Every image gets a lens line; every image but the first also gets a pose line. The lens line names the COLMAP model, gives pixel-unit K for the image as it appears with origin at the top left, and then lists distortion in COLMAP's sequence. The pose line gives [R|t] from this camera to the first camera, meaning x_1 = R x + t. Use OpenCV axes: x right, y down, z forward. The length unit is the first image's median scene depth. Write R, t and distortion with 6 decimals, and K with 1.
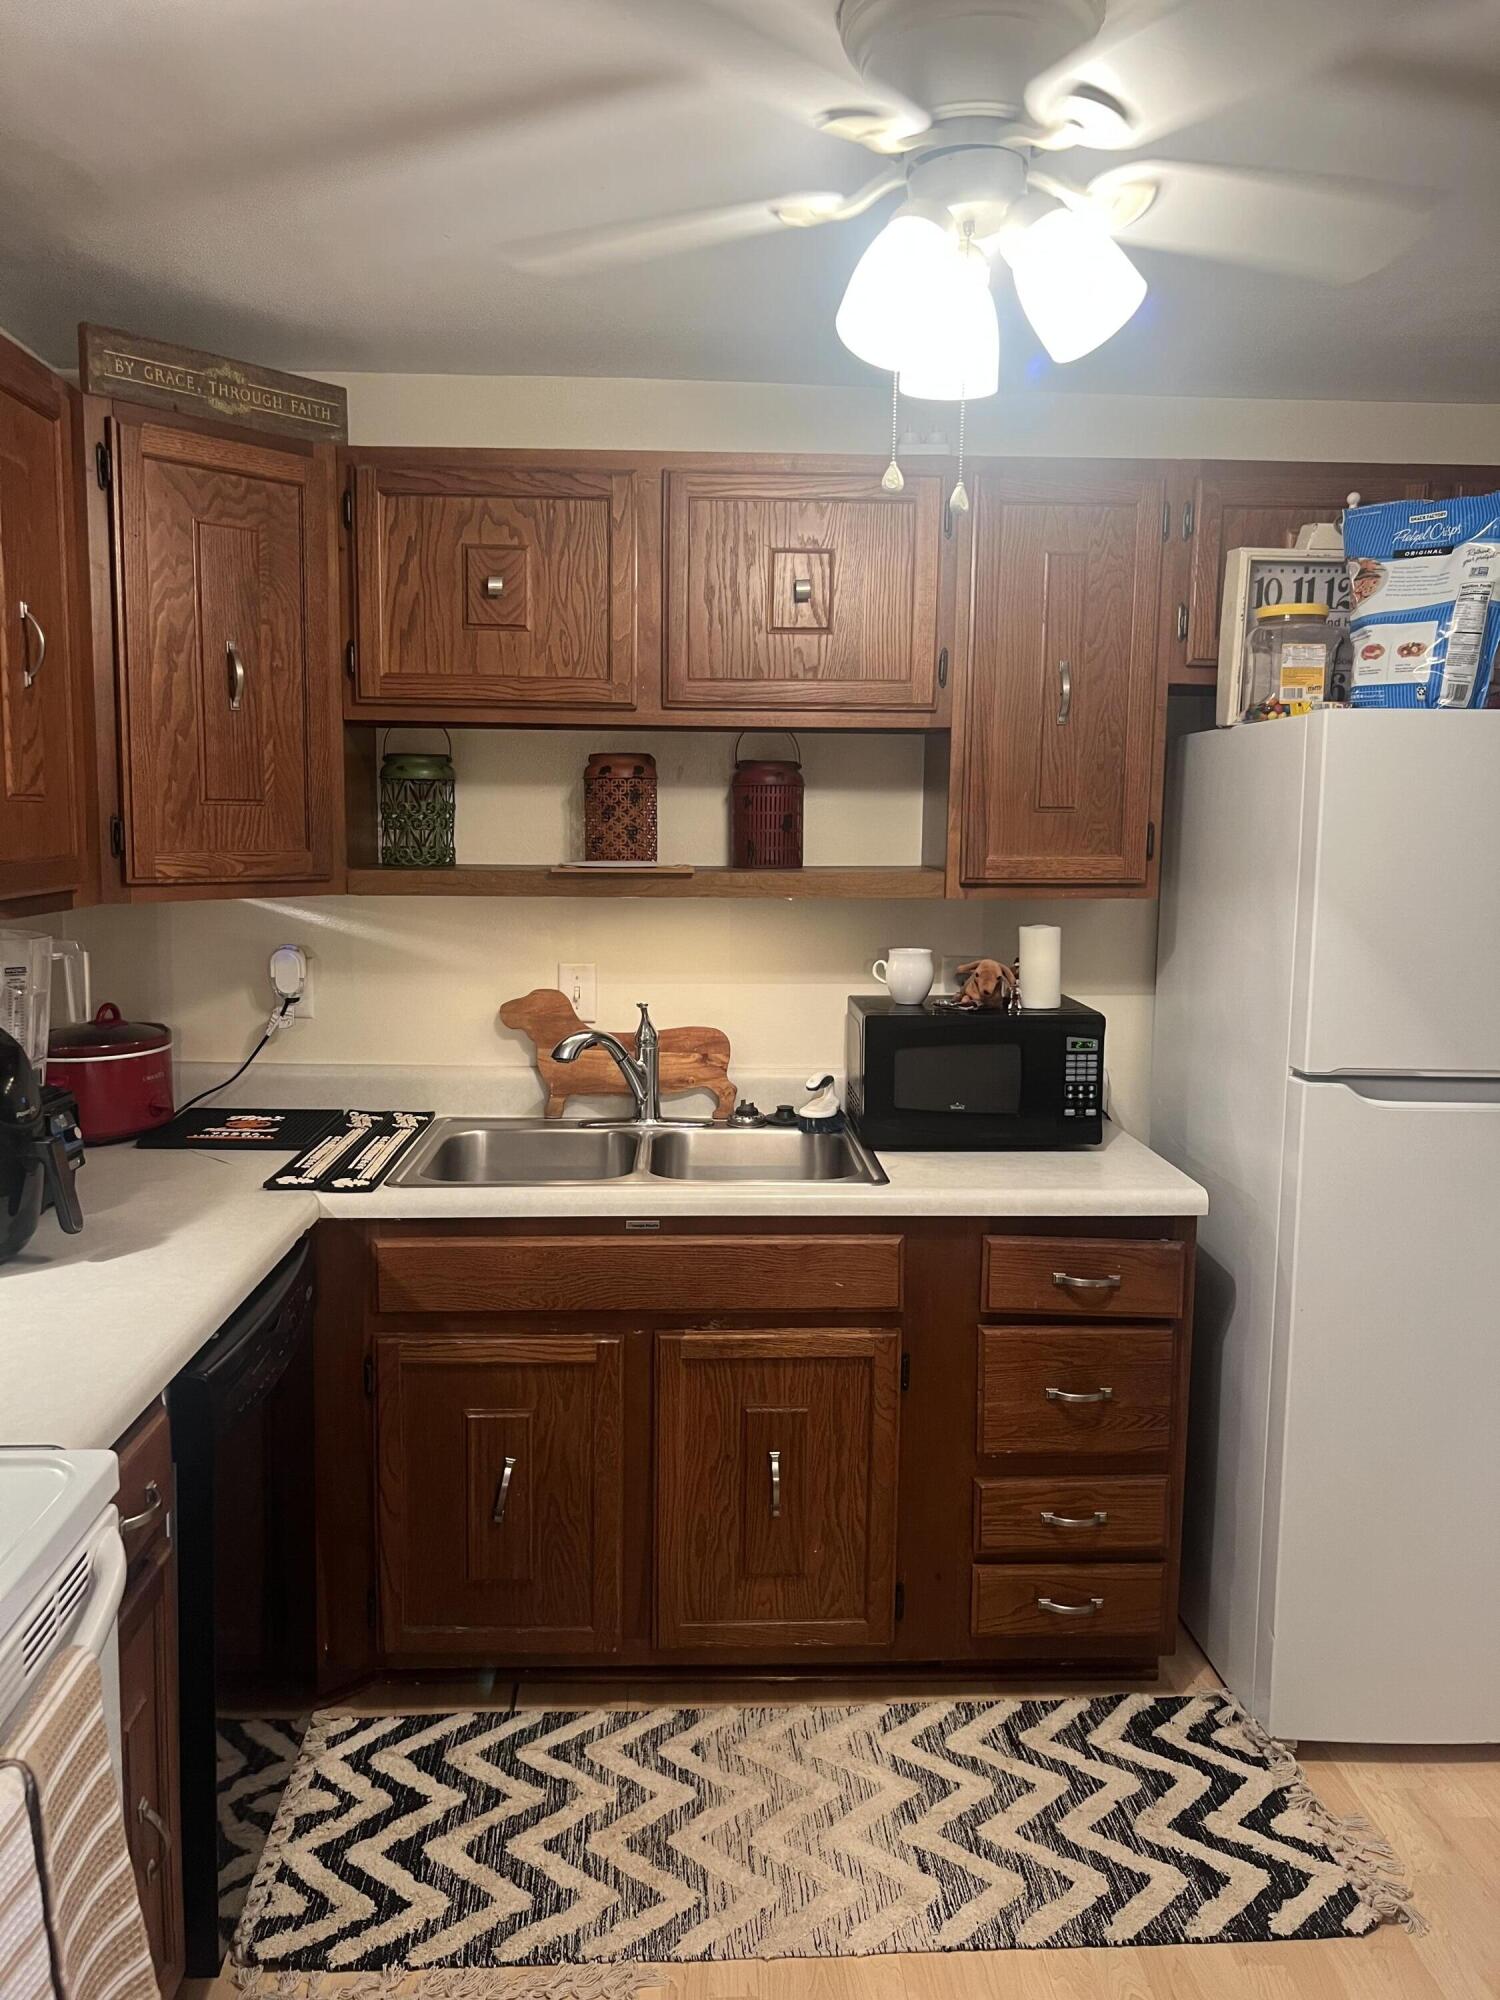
lens RADIAL K [[1520.2, 0, 726.1], [0, 1520.2, 1019.4], [0, 0, 1]] dist [0.063210, -0.053938]
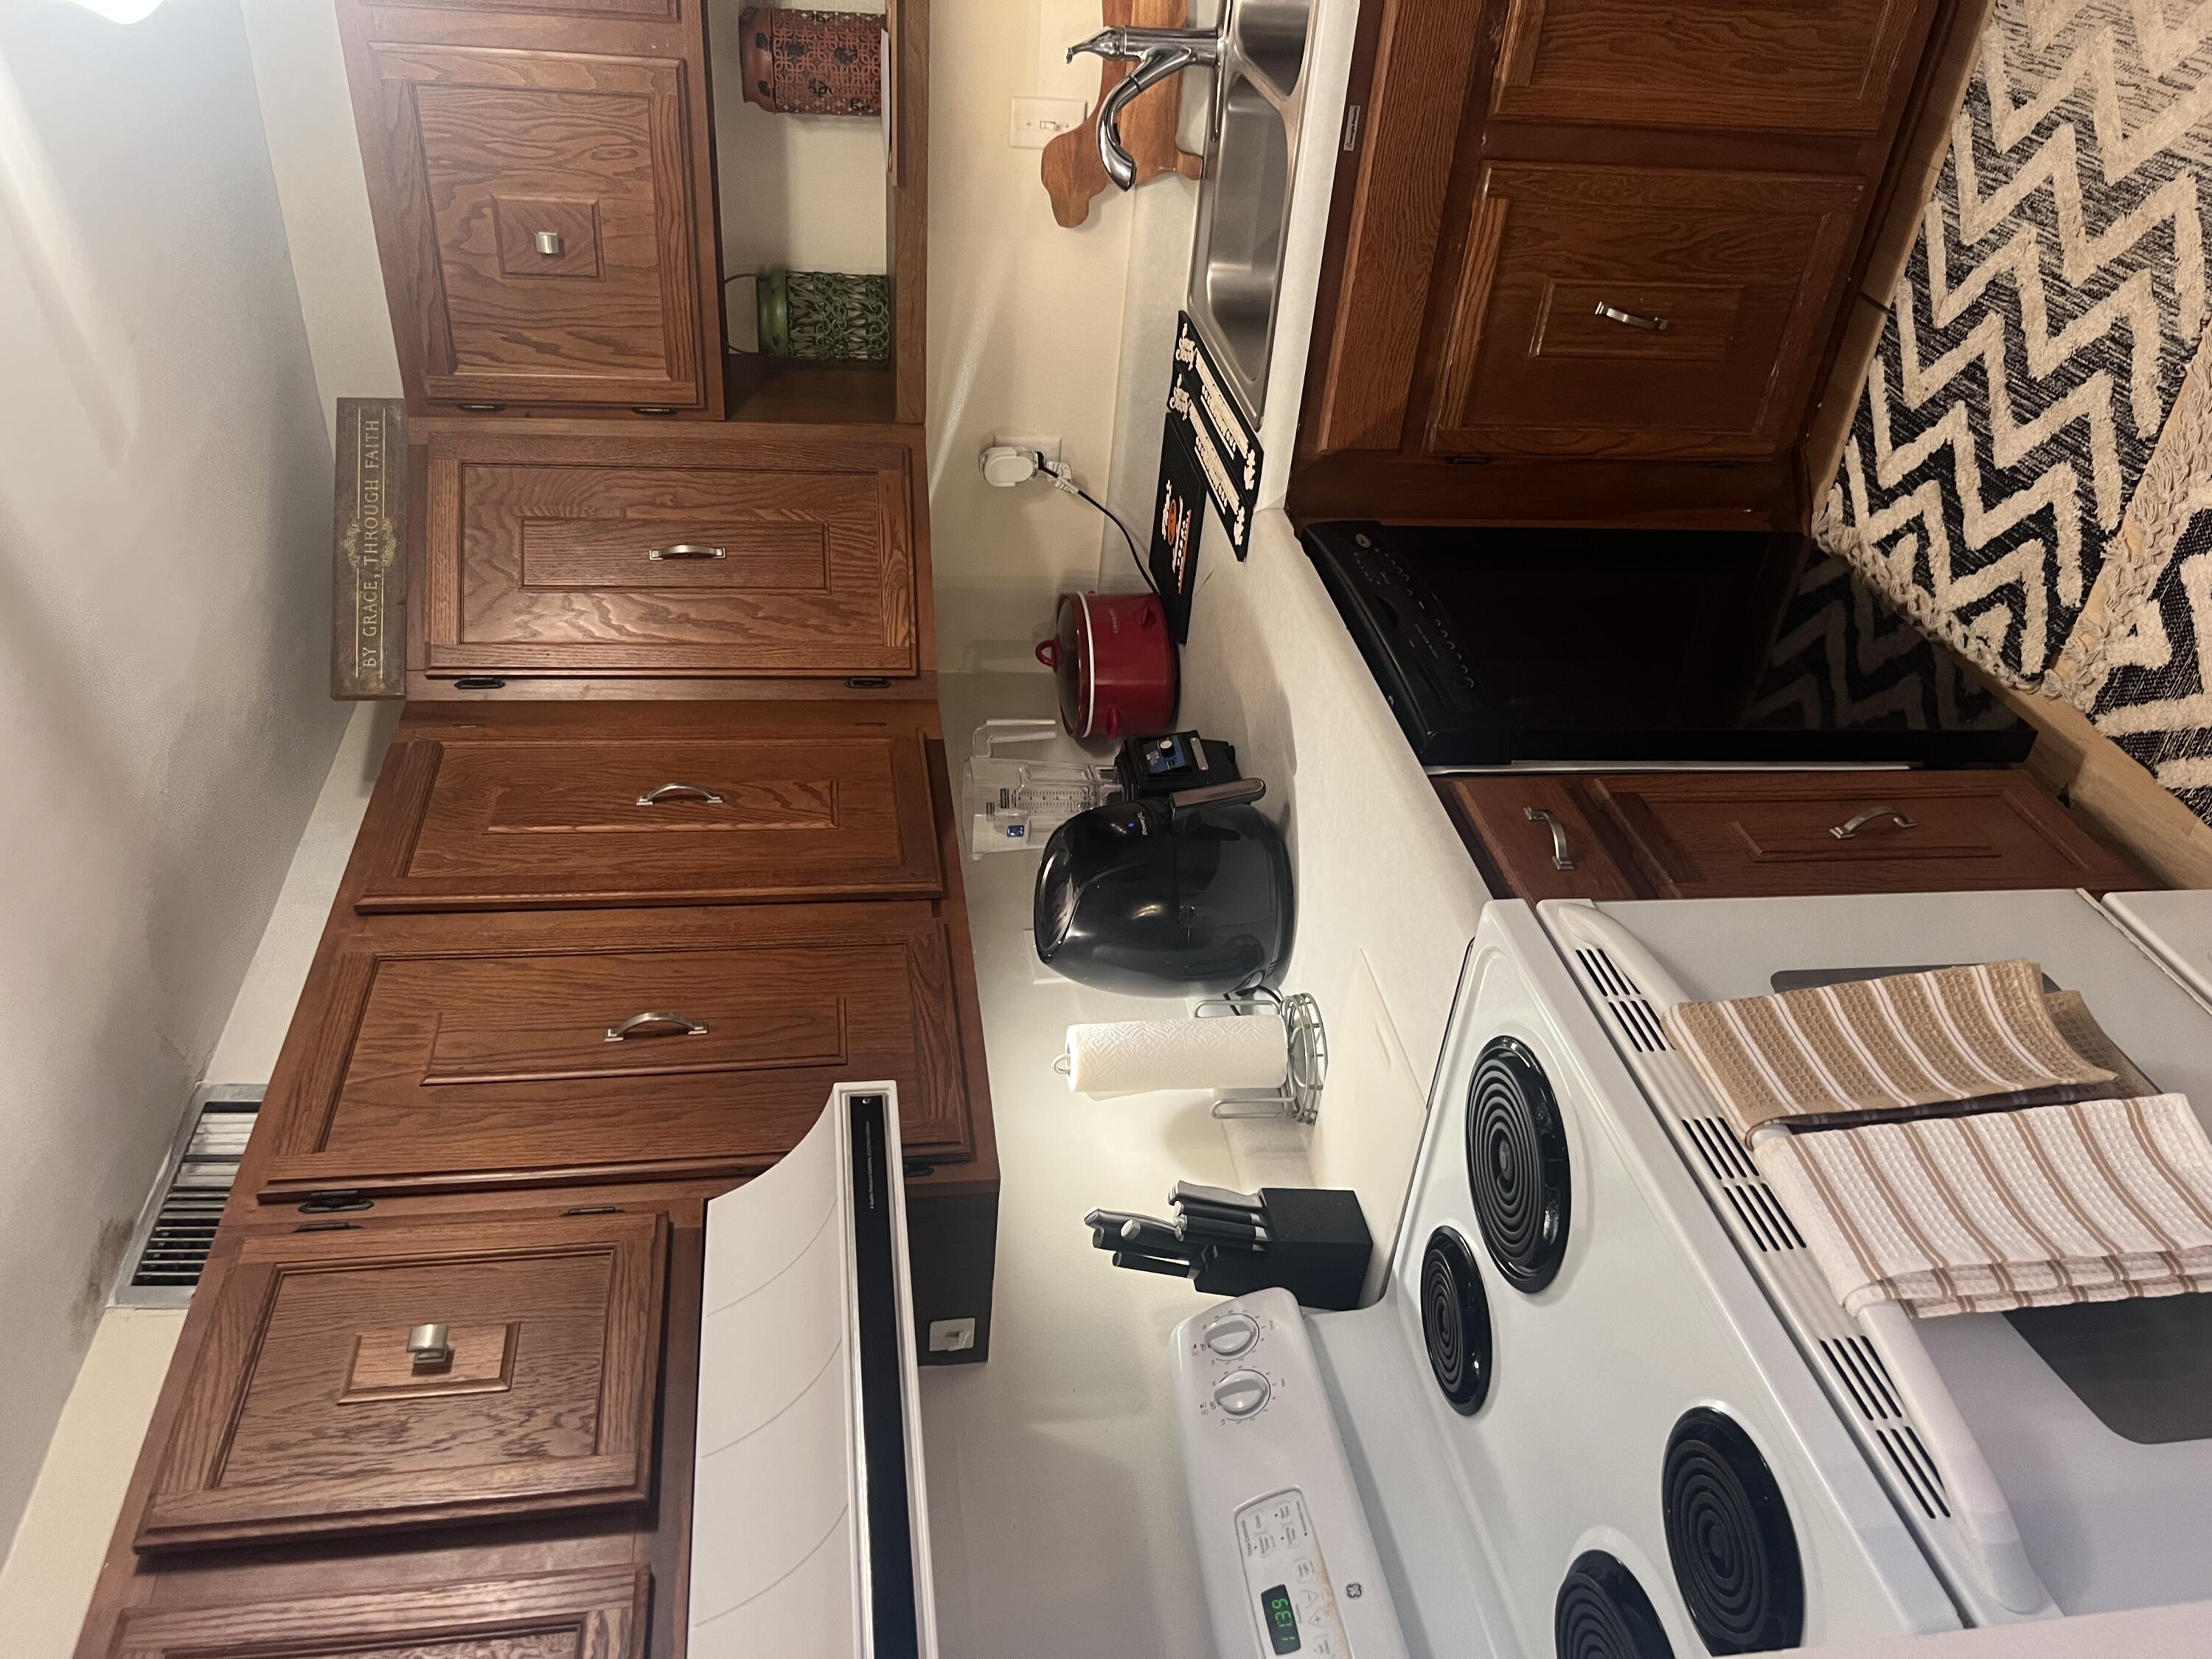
lens RADIAL K [[1677.8, 0, 1119.2], [0, 1677.8, 834.9], [0, 0, 1]] dist [0.084385, -0.092579]
pose [[0.078120, -0.797159, -0.598694, 0.179059], [0.996773, 0.051334, 0.061712, -0.020617], [-0.018461, -0.601583, 0.798597, 0.086007]]
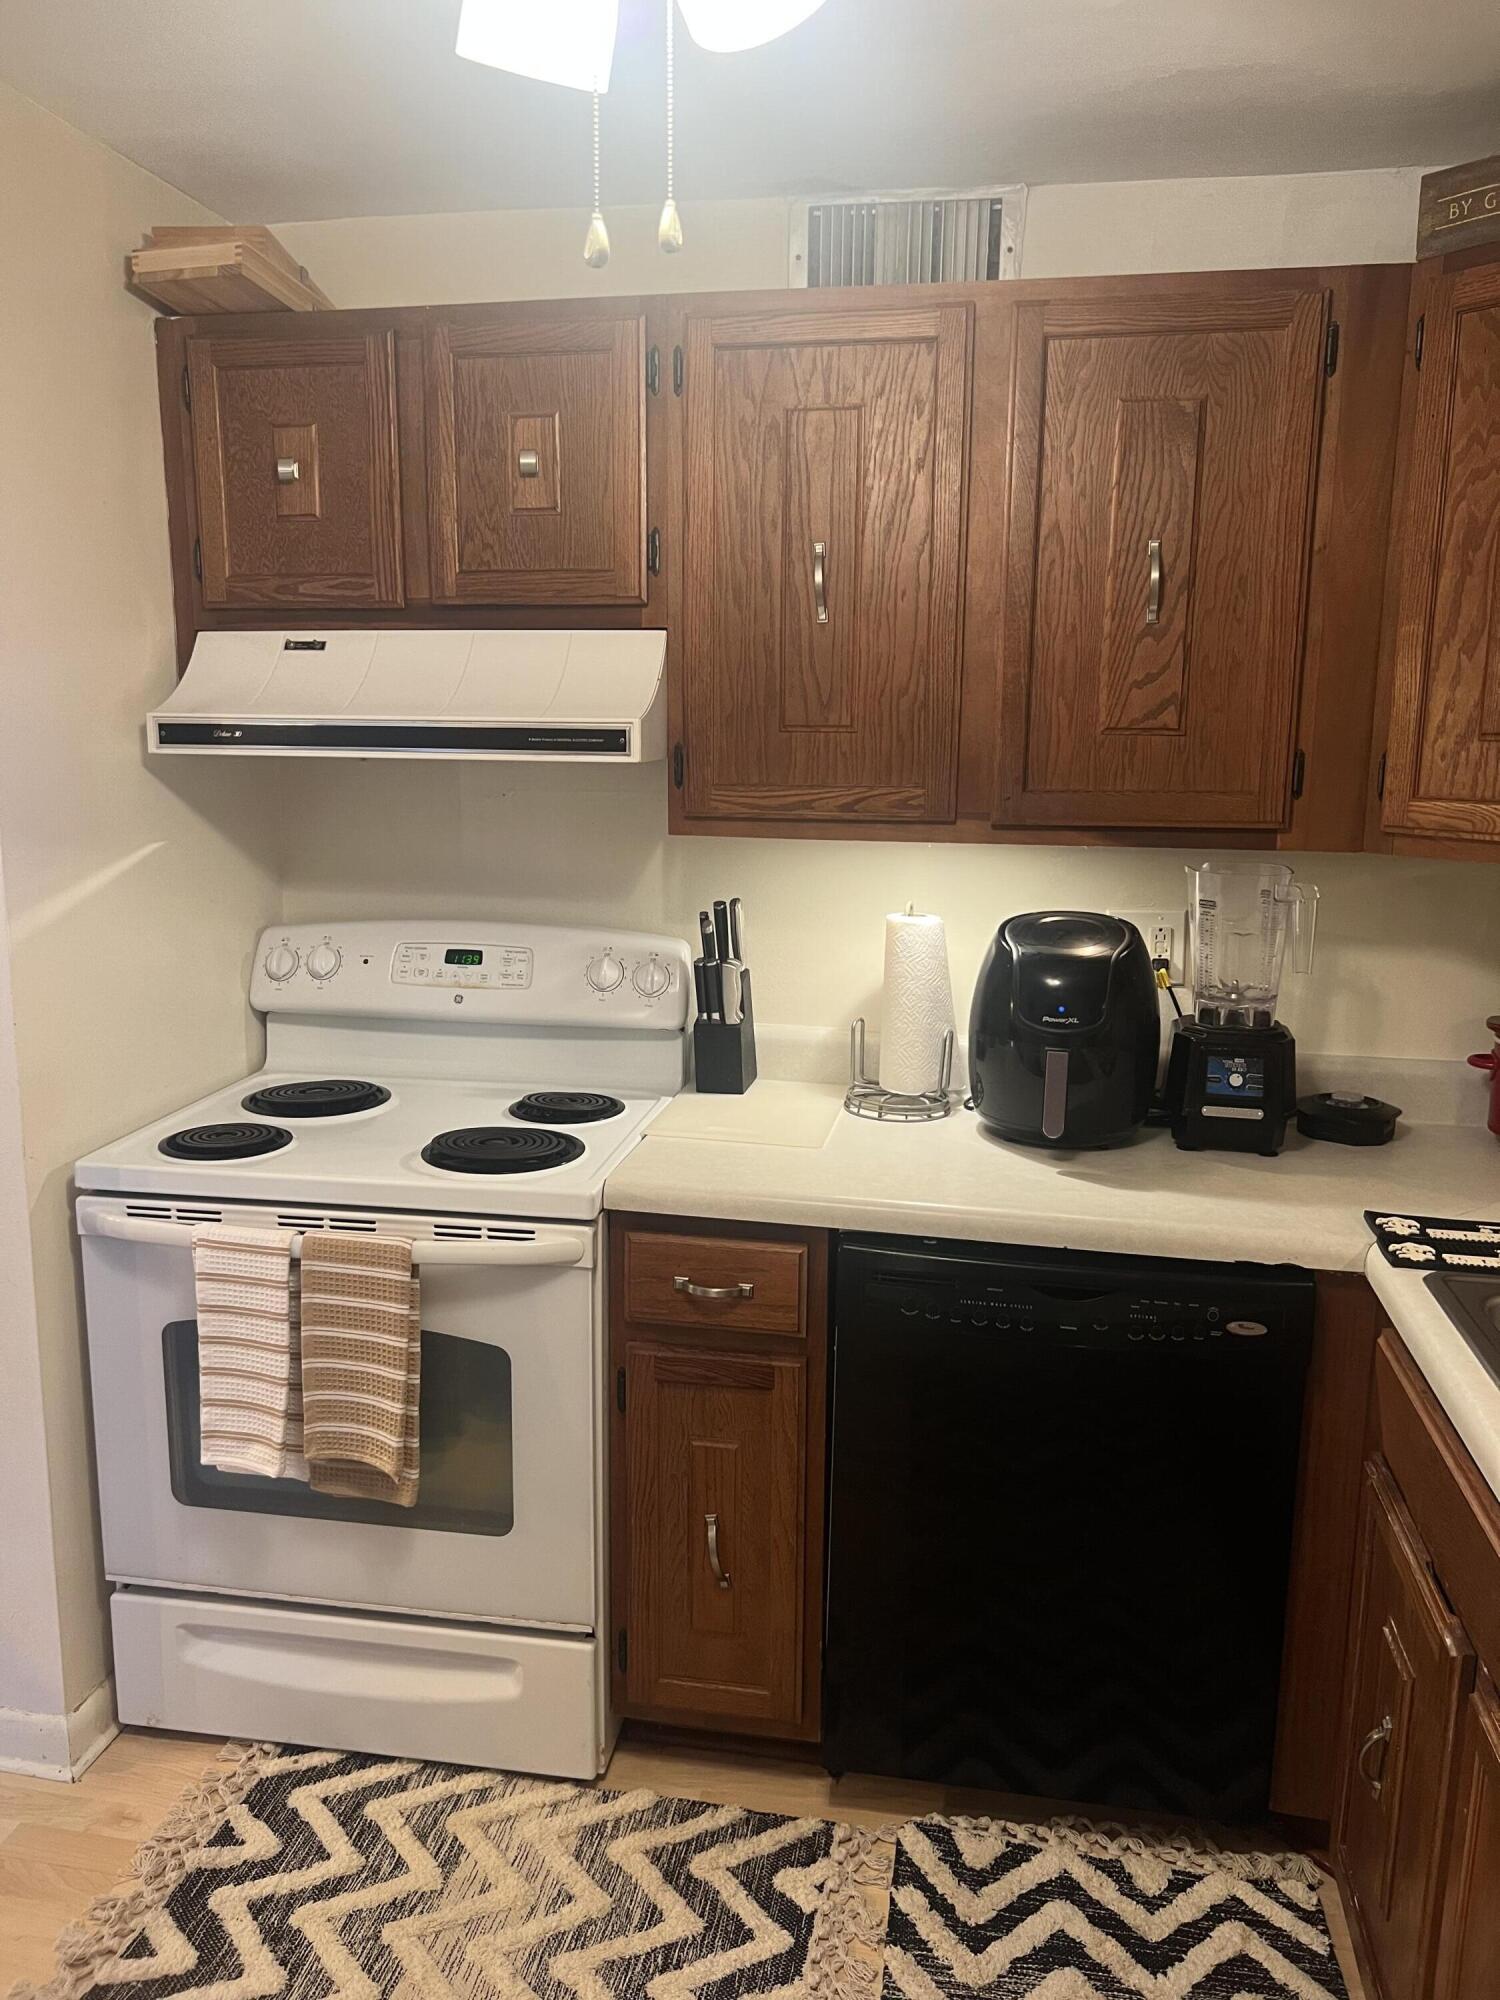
lens RADIAL K [[1517.0, 0, 750.0], [0, 1517.0, 1000.0], [0, 0, 1]] dist [0.084385, -0.092579]
pose [[-0.214392, 0.164130, -0.962859, 0.550498], [-0.148487, 0.968846, 0.198213, -0.117747], [0.965395, 0.185467, -0.183342, 0.847876]]
